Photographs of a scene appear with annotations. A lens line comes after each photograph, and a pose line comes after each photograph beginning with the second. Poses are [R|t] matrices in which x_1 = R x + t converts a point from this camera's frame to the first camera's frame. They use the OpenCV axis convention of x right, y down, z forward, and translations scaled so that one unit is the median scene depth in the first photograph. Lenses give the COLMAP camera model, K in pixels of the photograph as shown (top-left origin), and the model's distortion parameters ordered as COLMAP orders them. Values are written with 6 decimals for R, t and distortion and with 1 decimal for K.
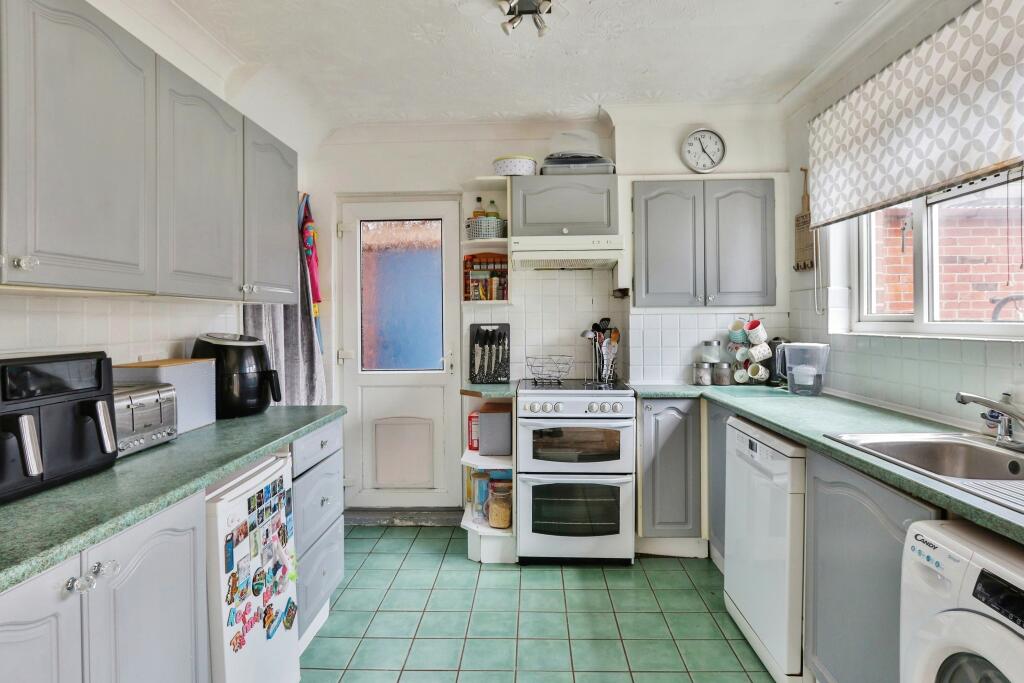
lens RADIAL K [[553.9, 0, 509.7], [0, 553.9, 310.5], [0, 0, 1]] dist [-0.019877, 0.000512]
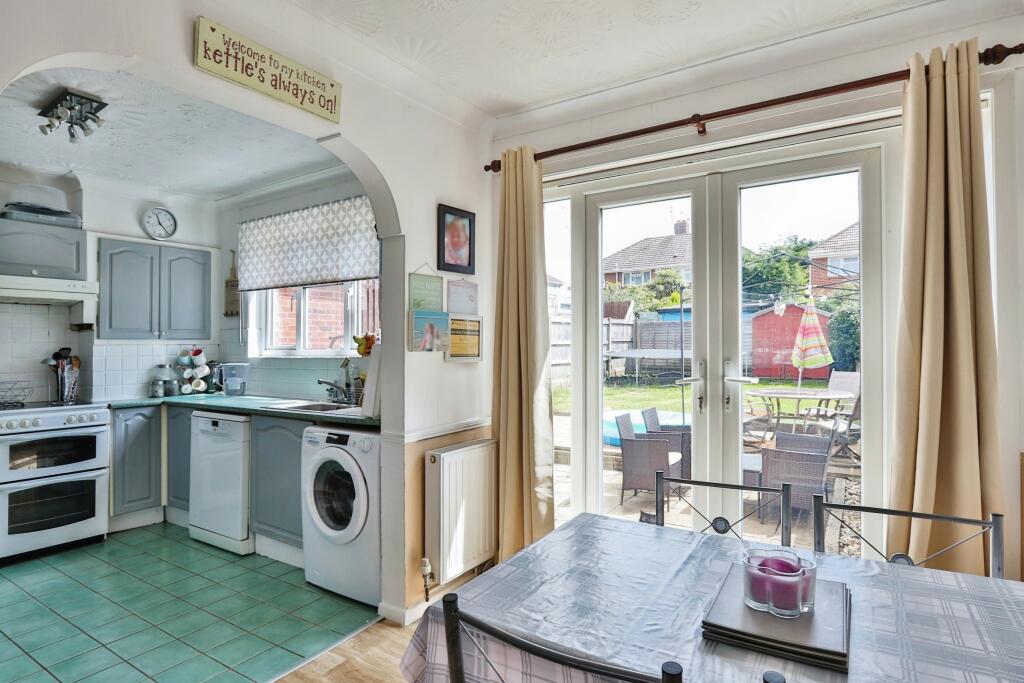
lens RADIAL K [[548.0, 0, 512.0], [0, 548.0, 341.5], [0, 0, 1]] dist [-0.001899, 0.000511]
pose [[0.500327, 0.009998, 0.865779, -0.391027], [-0.009137, 0.999939, -0.006268, -0.001225], [-0.865789, -0.004774, 0.500387, -0.435953]]
